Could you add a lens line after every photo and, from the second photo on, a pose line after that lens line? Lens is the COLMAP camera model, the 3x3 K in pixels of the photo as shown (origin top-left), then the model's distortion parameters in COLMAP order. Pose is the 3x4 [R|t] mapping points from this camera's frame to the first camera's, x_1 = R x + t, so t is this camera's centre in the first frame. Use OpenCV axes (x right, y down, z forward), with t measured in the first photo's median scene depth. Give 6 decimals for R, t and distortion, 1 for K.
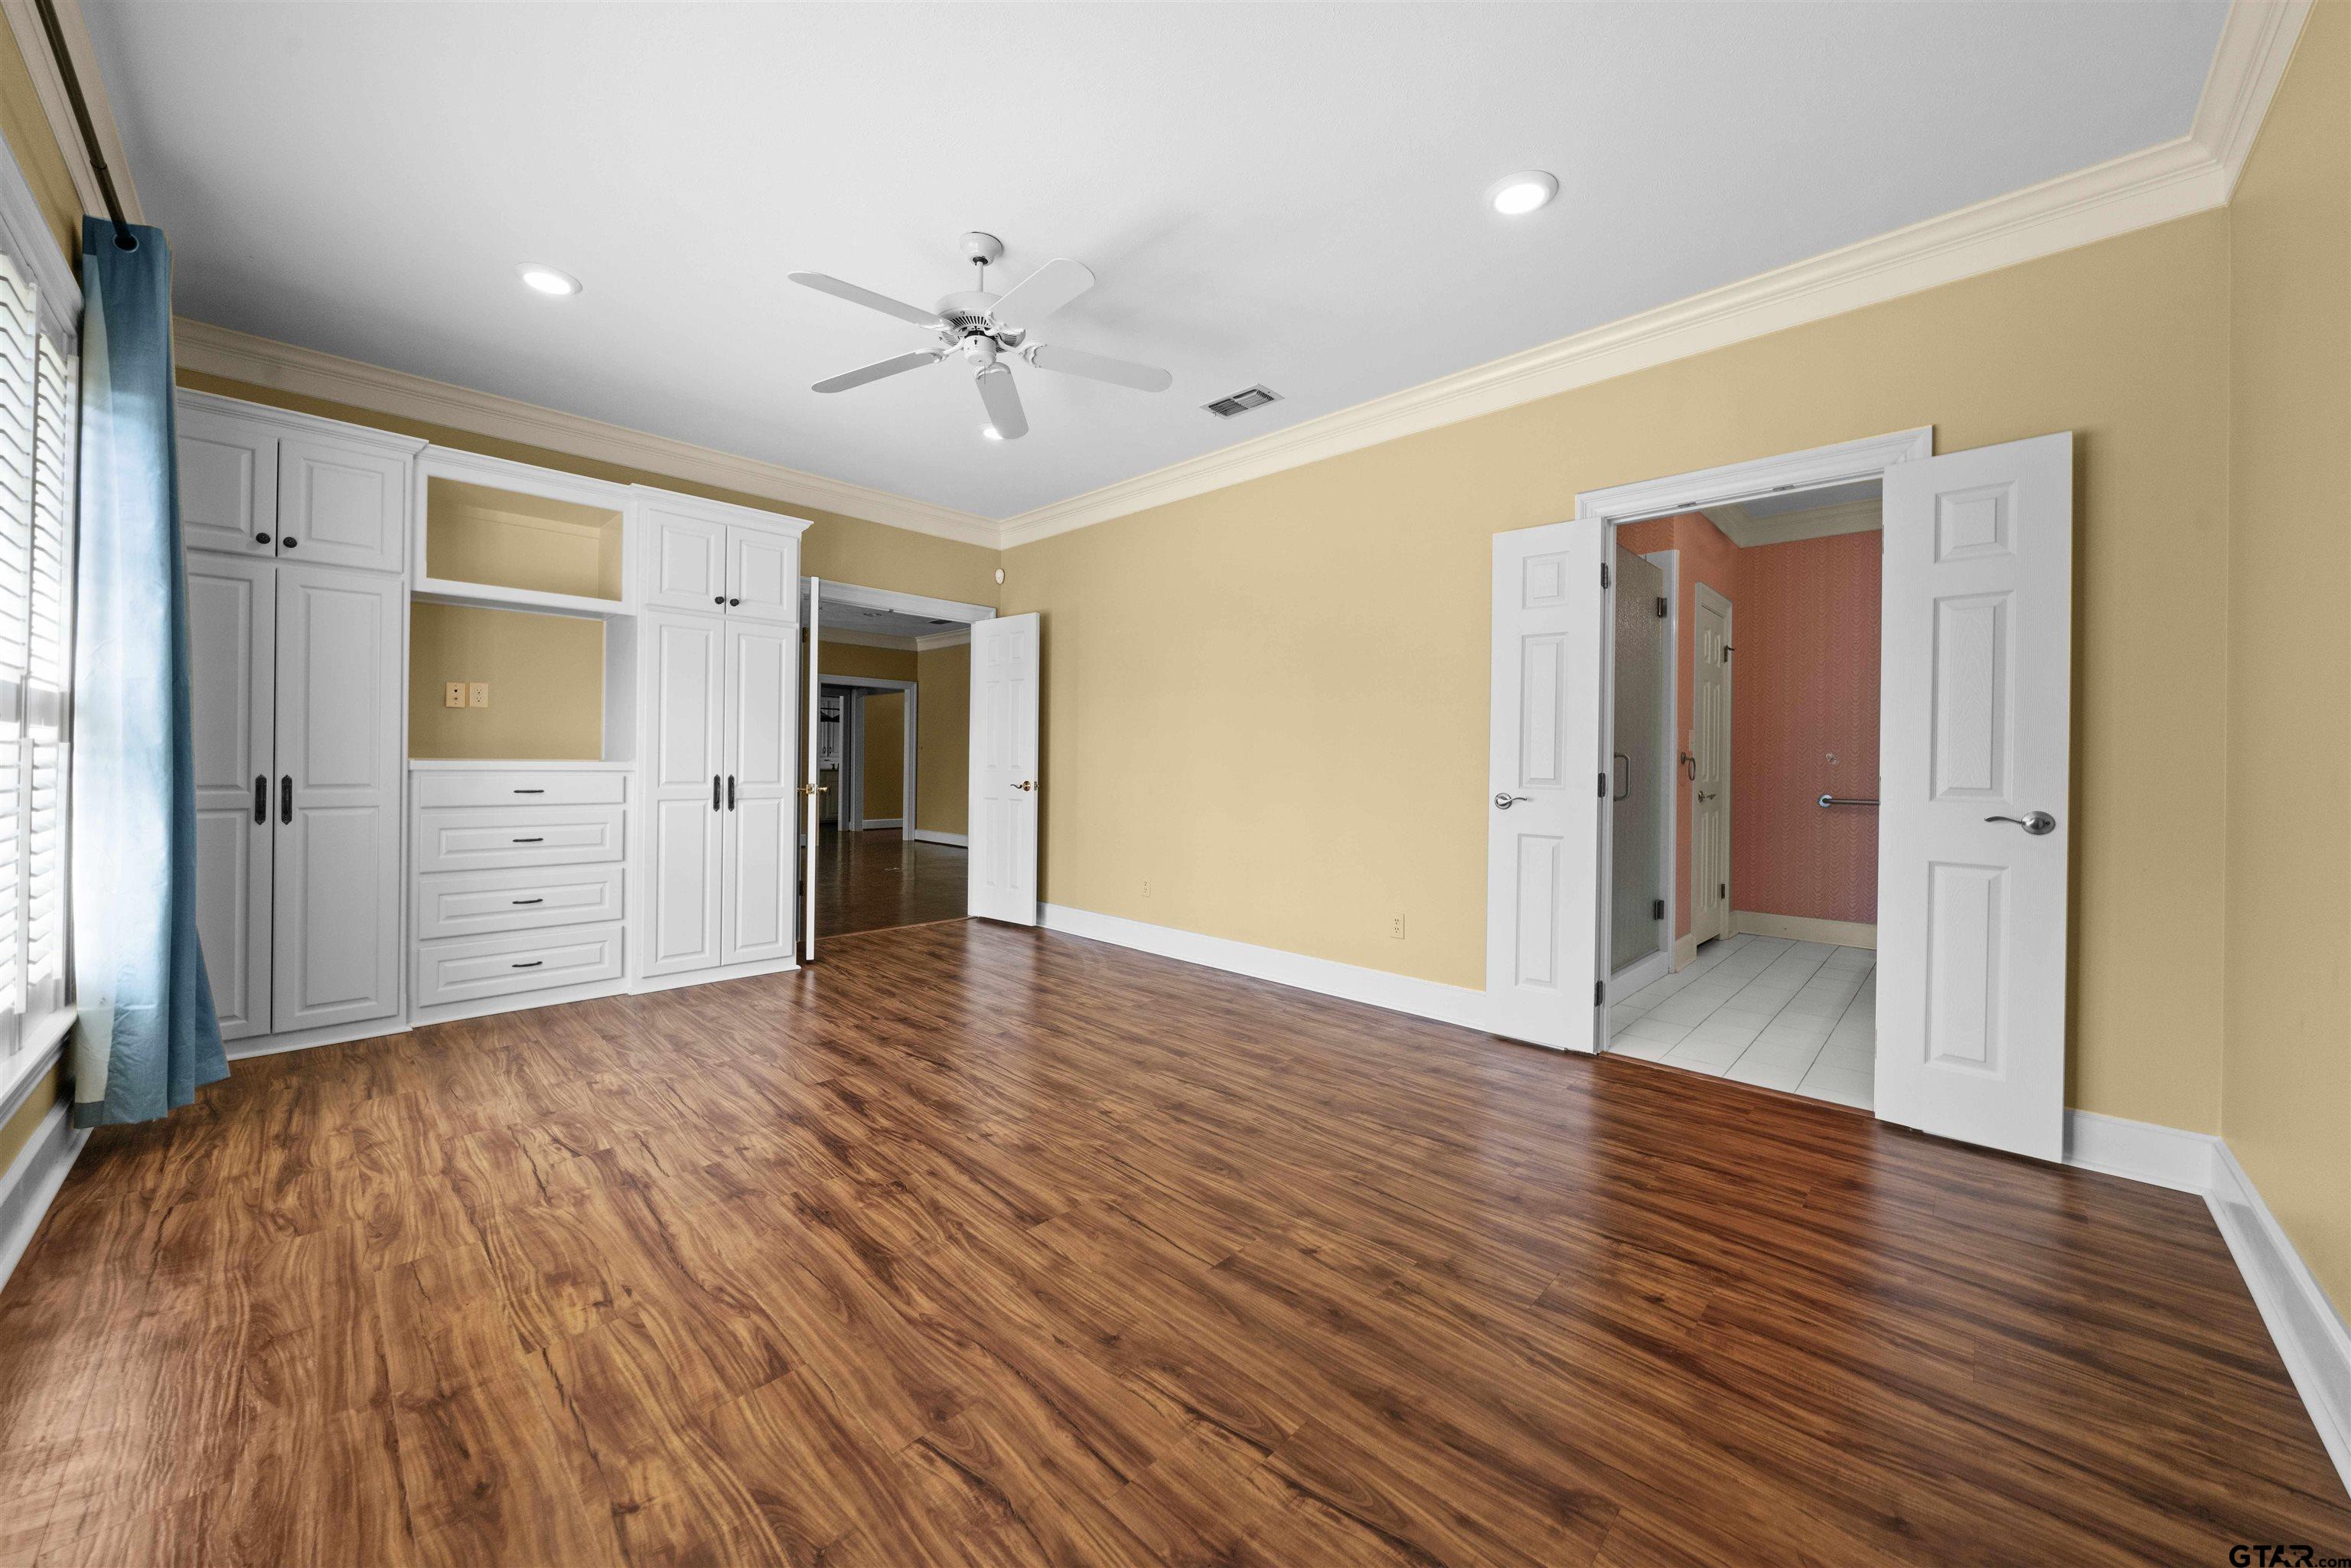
lens RADIAL K [[843.6, 0, 1172.1], [0, 843.6, 762.7], [0, 0, 1]] dist [-0.014953, 0.002858]
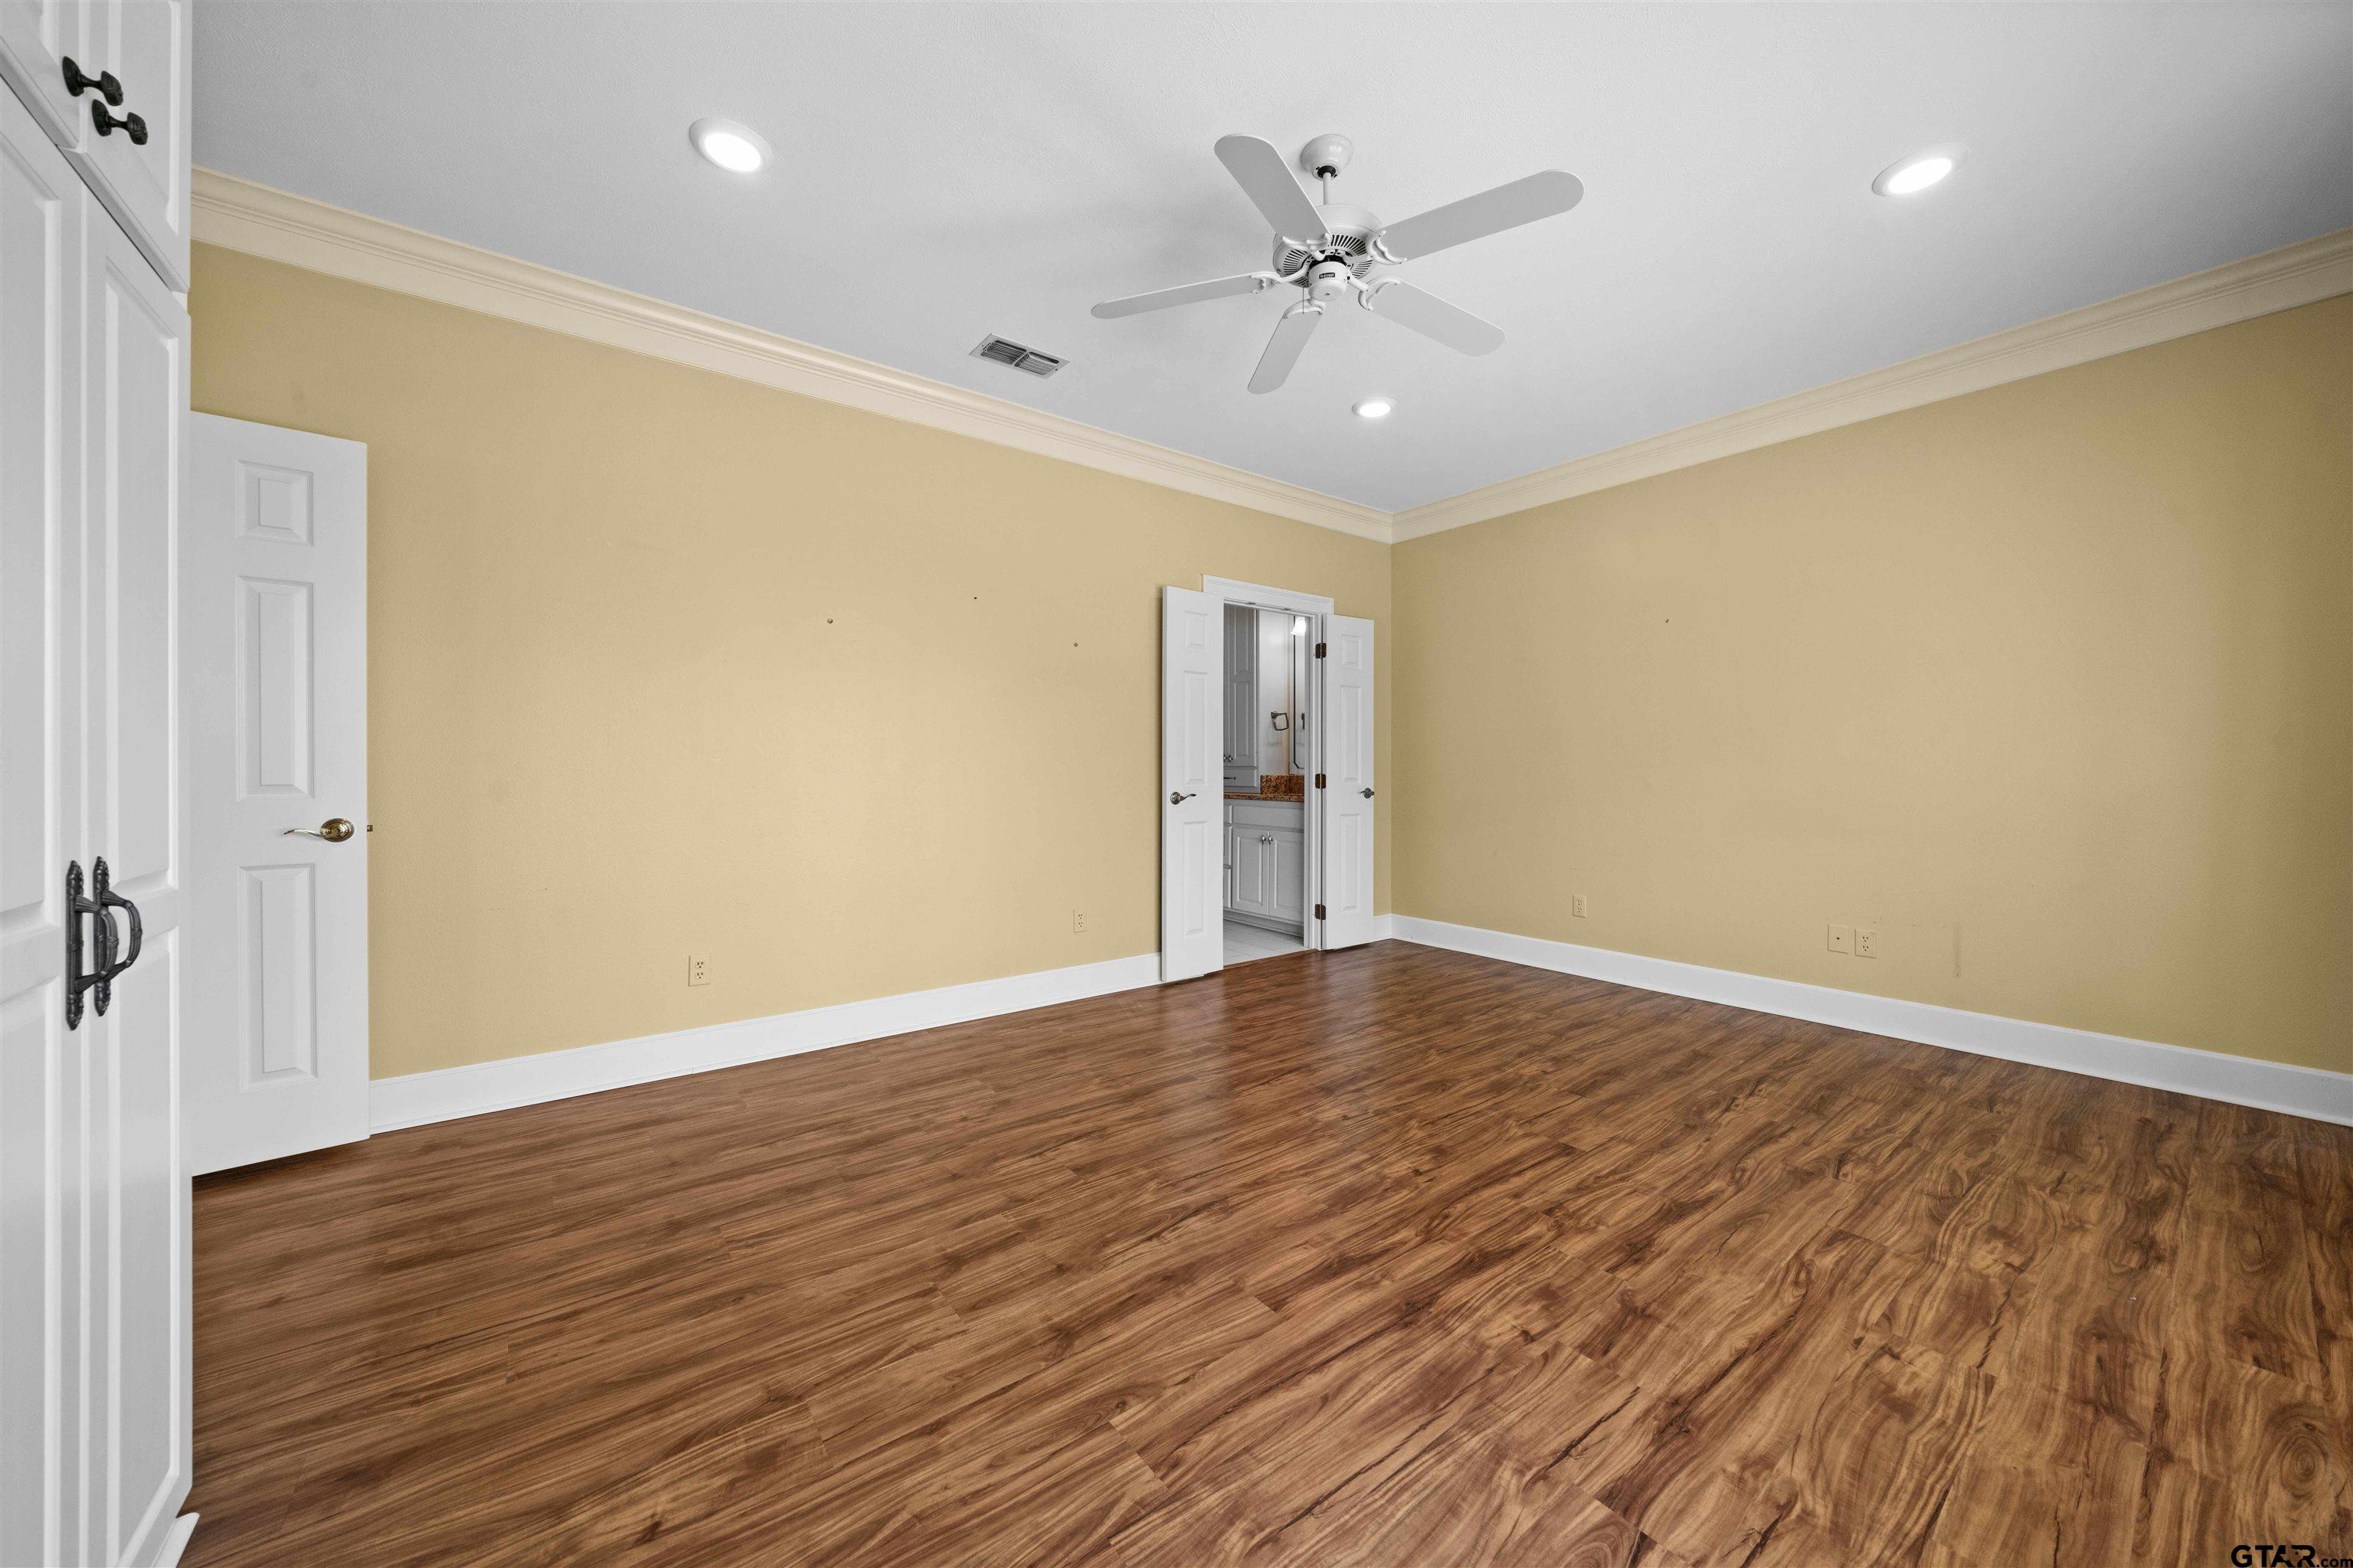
lens RADIAL K [[844.4, 0, 1173.1], [0, 844.4, 762.7], [0, 0, 1]] dist [-0.014953, 0.002858]
pose [[0.154855, -0.009771, 0.987889, -1.435485], [0.003045, 0.999951, 0.009413, -0.020848], [-0.987933, 0.001551, 0.154877, 1.374214]]
